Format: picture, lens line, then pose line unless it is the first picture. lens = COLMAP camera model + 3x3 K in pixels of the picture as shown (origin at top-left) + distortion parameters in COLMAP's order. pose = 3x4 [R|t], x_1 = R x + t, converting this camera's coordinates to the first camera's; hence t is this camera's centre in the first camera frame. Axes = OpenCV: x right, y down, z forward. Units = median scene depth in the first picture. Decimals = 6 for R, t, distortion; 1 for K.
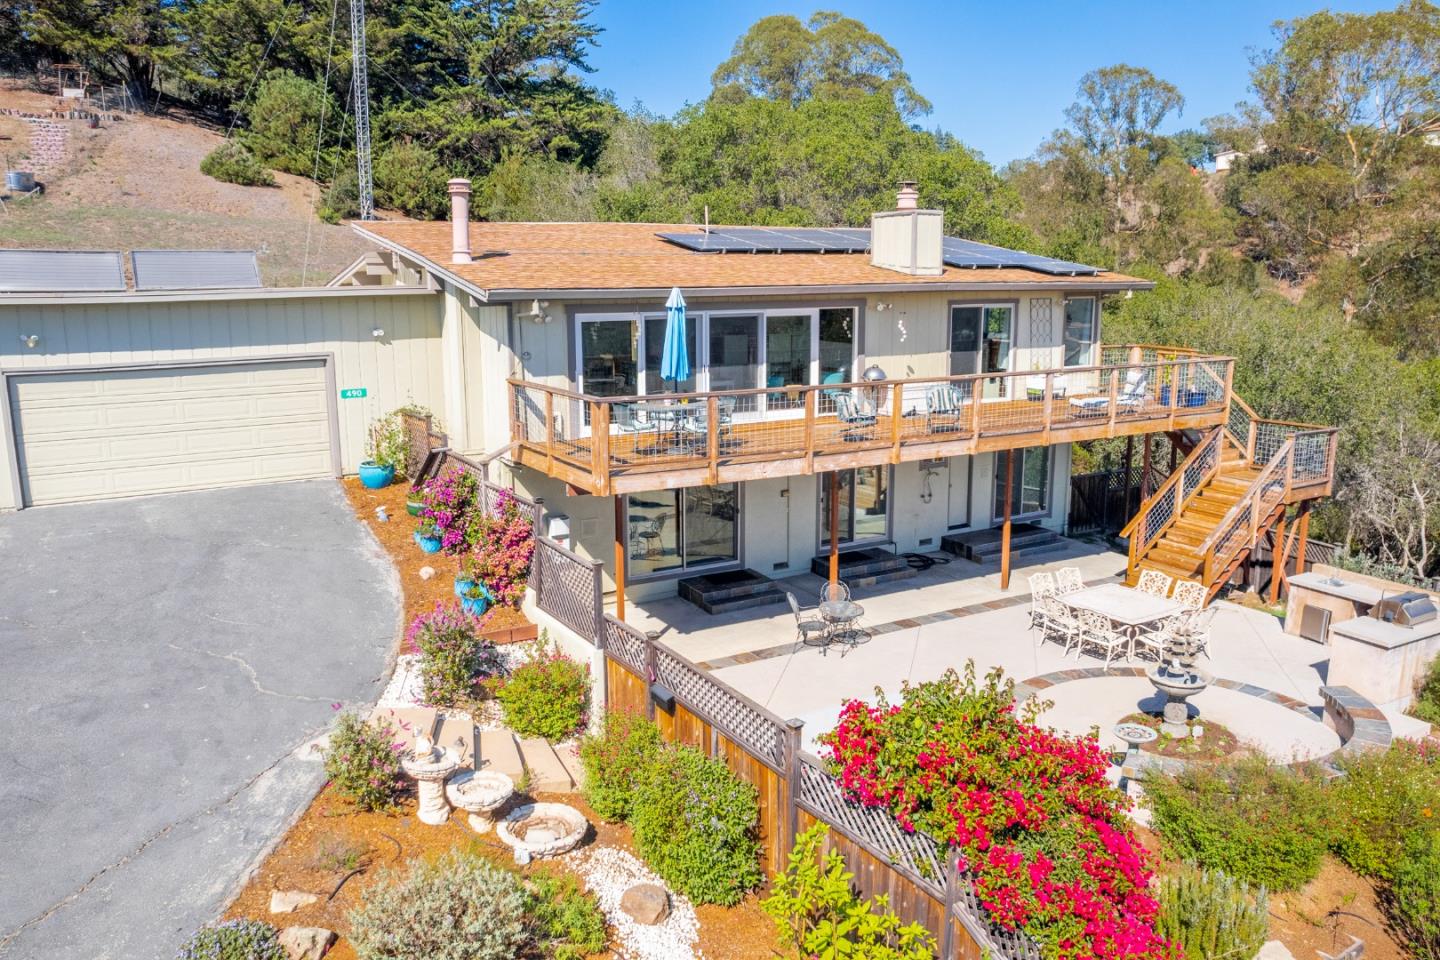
lens RADIAL K [[1086.4, 0, 714.5], [0, 1086.4, 473.8], [0, 0, 1]] dist [-0.090988, 0.098689]
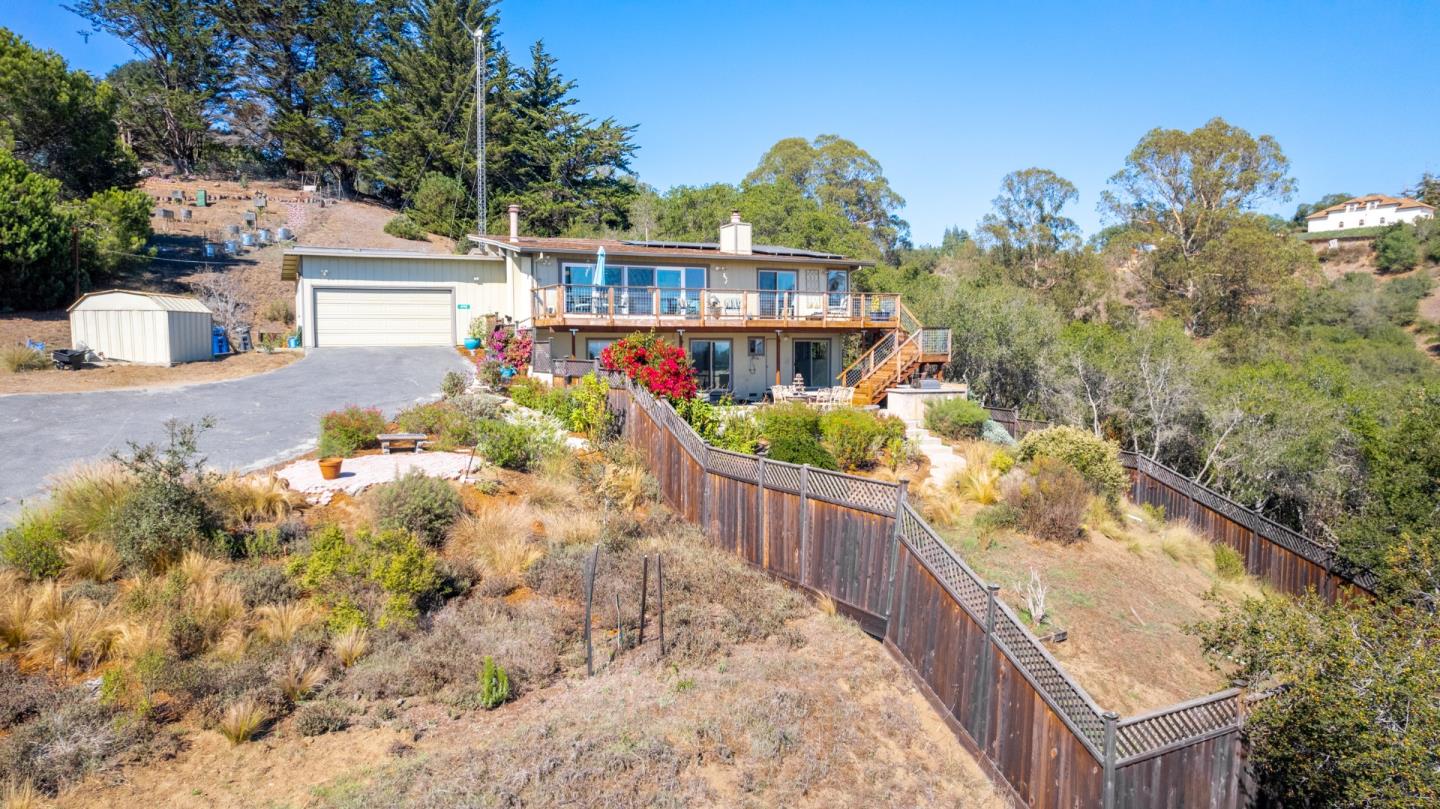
lens RADIAL K [[907.5, 0, 720.0], [0, 907.5, 404.5], [0, 0, 1]] dist [-0.043340, 0.000625]
pose [[0.998009, 0.003149, -0.062985, 0.114745], [-0.010681, 0.992763, -0.119614, 0.132146], [0.062153, 0.120048, 0.990821, -0.289517]]
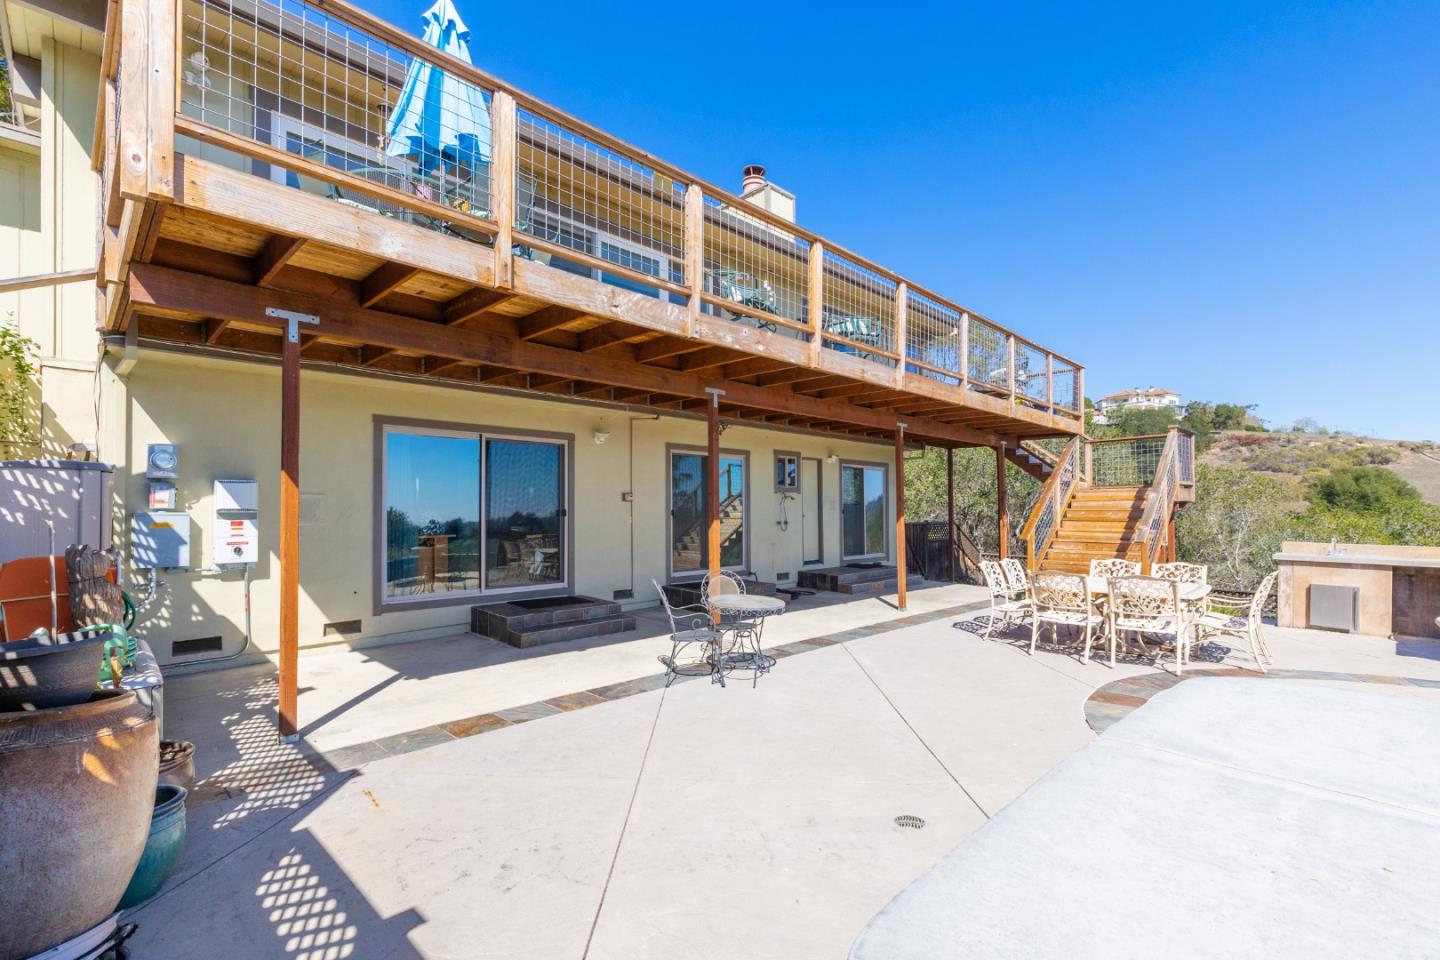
lens RADIAL K [[655.9, 0, 727.5], [0, 655.9, 492.8], [0, 0, 1]] dist [0.002765, 0.000260]
pose [[0.966471, 0.005314, 0.256719, 0.006153], [0.049275, 0.977366, -0.205737, 0.050352], [-0.252002, 0.211489, 0.944334, 0.237017]]
